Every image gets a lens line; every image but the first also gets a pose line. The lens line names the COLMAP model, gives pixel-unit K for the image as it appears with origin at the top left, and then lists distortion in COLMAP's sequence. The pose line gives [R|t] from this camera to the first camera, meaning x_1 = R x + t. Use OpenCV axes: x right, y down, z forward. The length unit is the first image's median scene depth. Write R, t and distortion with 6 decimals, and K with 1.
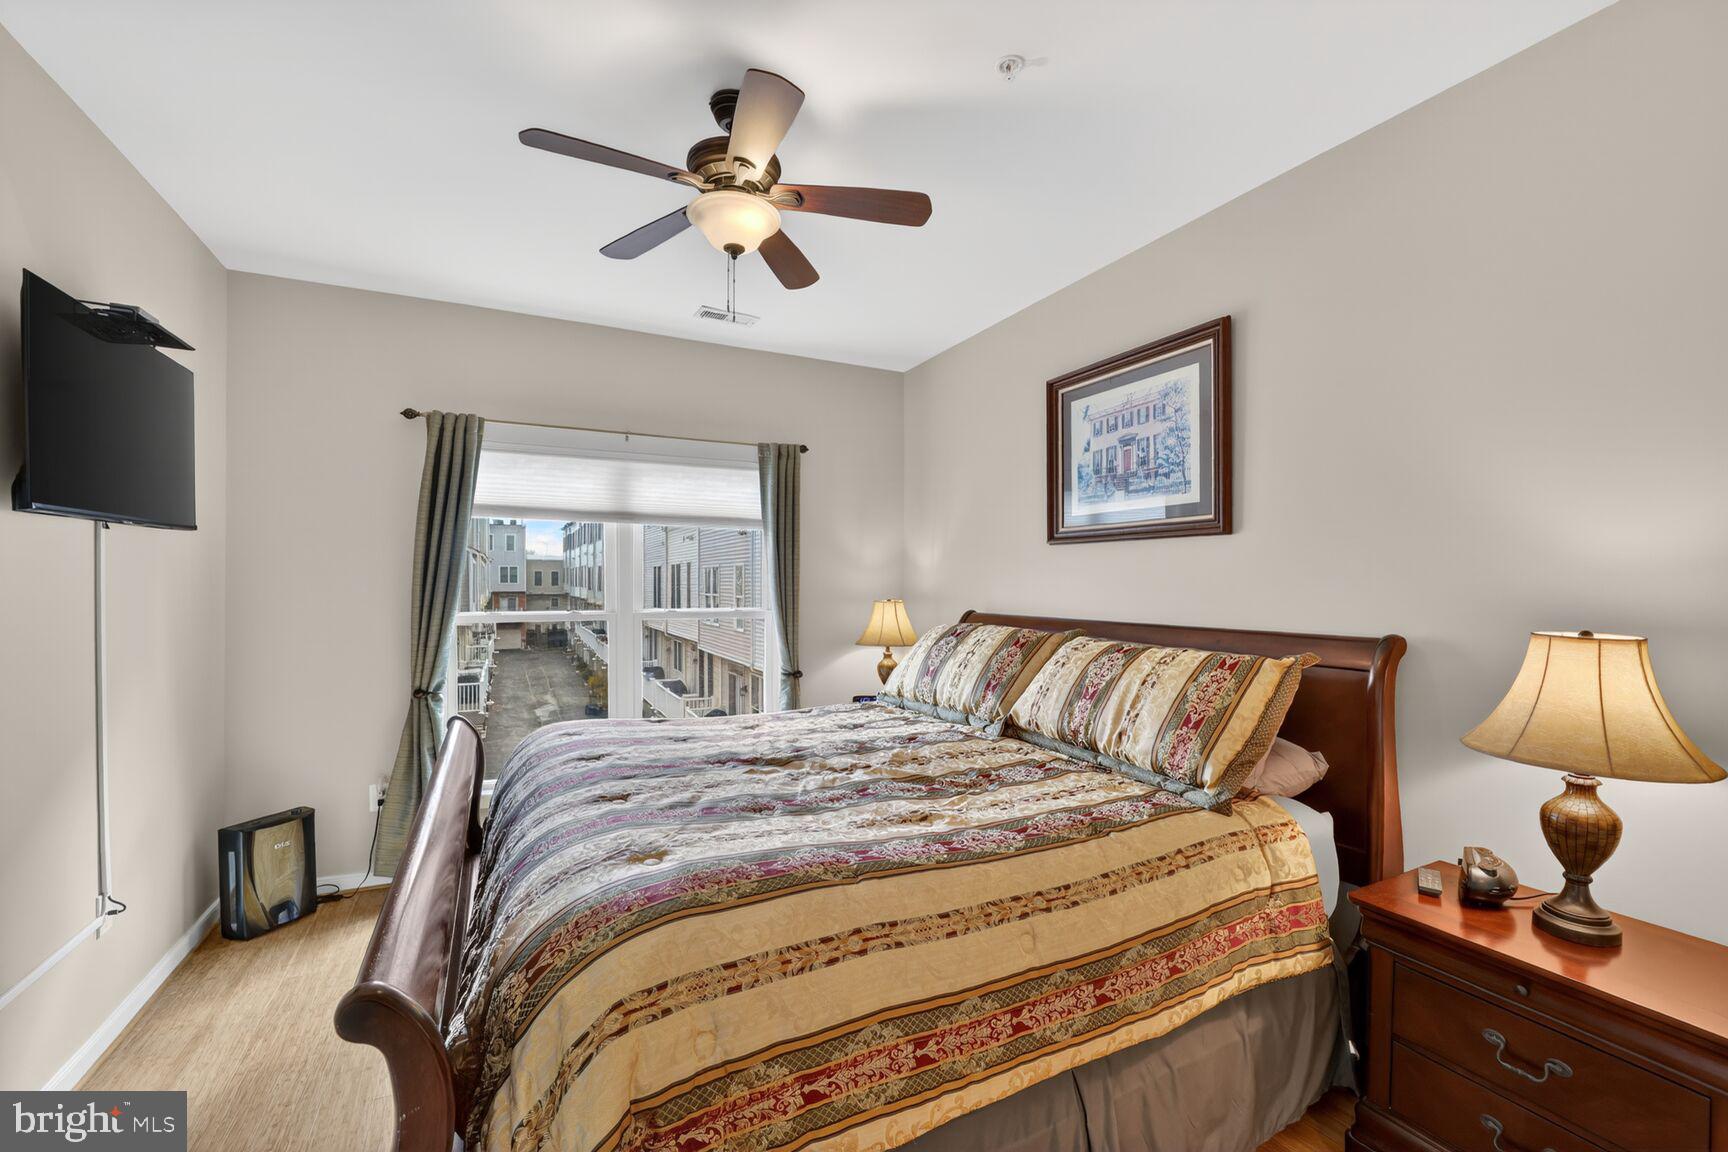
lens RADIAL K [[703.4, 0, 872.4], [0, 703.4, 572.8], [0, 0, 1]] dist [-0.025398, 0.000369]
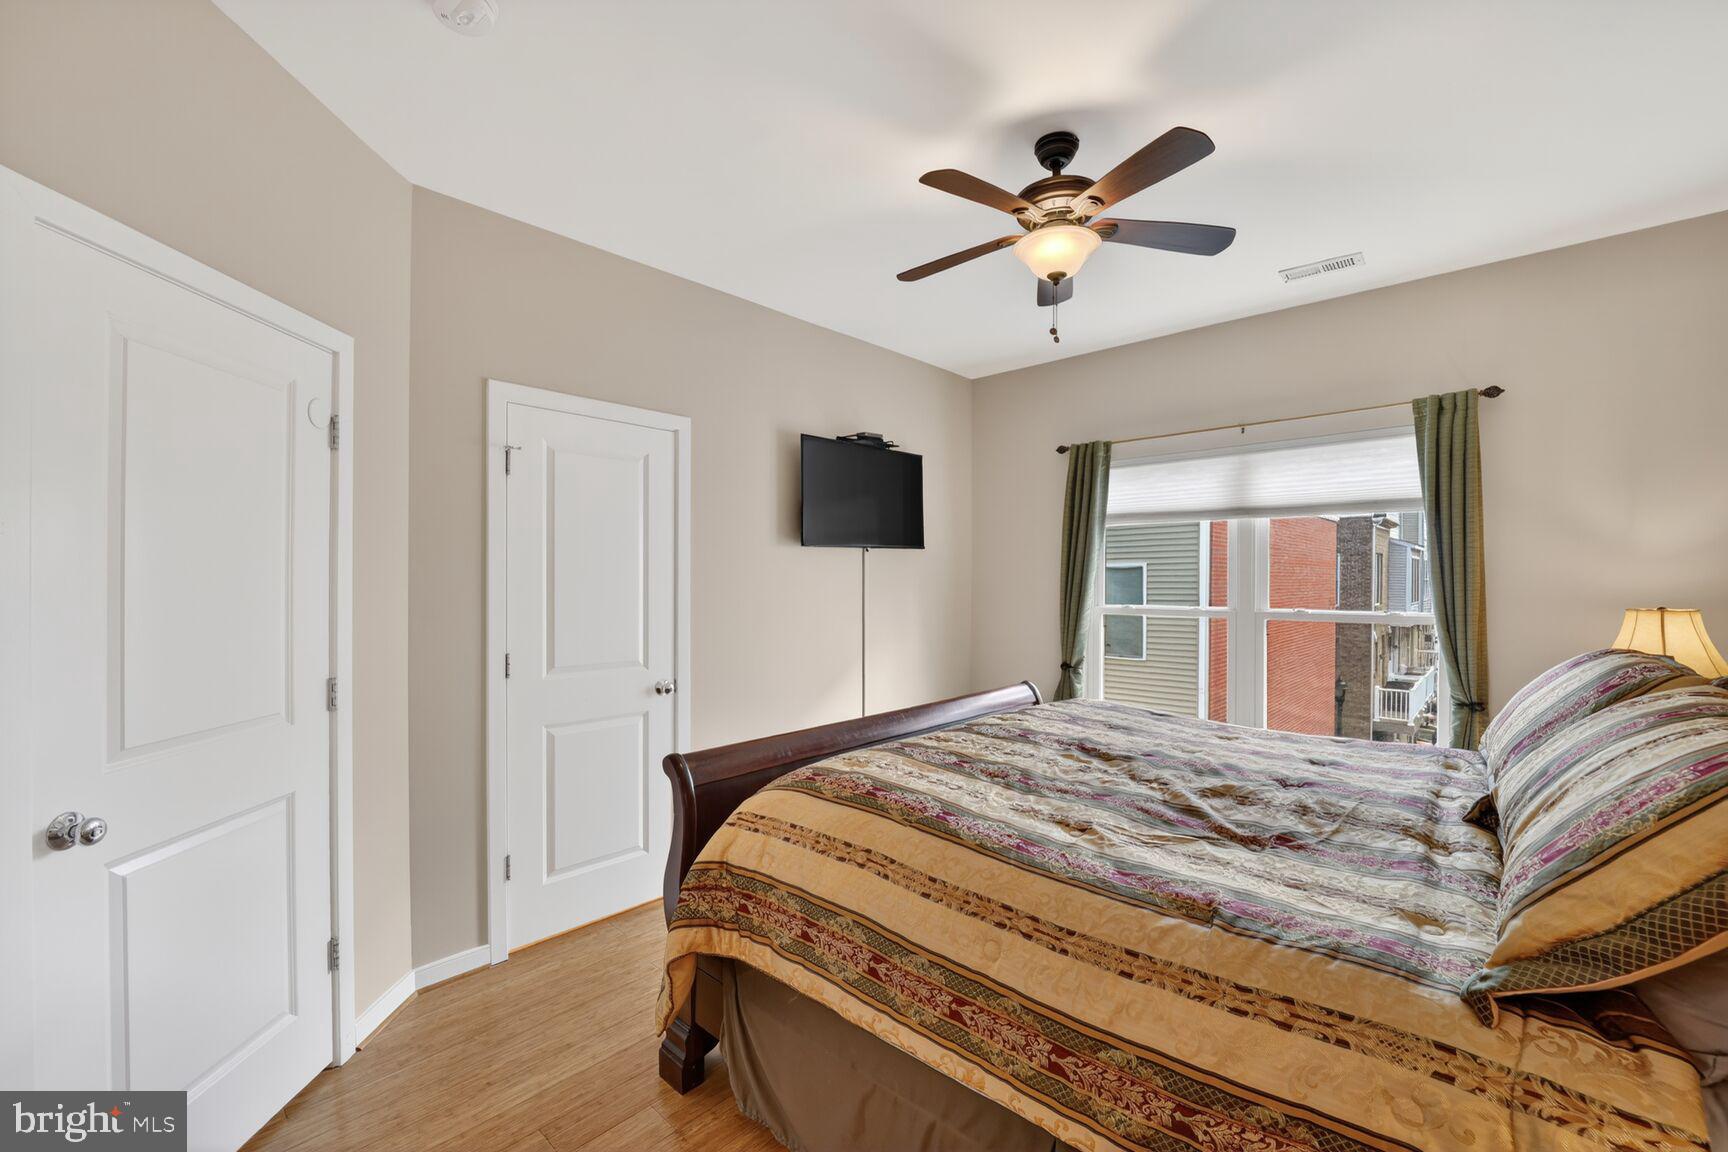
lens RADIAL K [[703.4, 0, 876.0], [0, 703.4, 581.3], [0, 0, 1]] dist [-0.025398, 0.000369]
pose [[0.346259, 0.000995, -0.938138, 0.830285], [0.015761, 0.999852, 0.006878, 0.004146], [0.938007, -0.017168, 0.346192, 0.399495]]
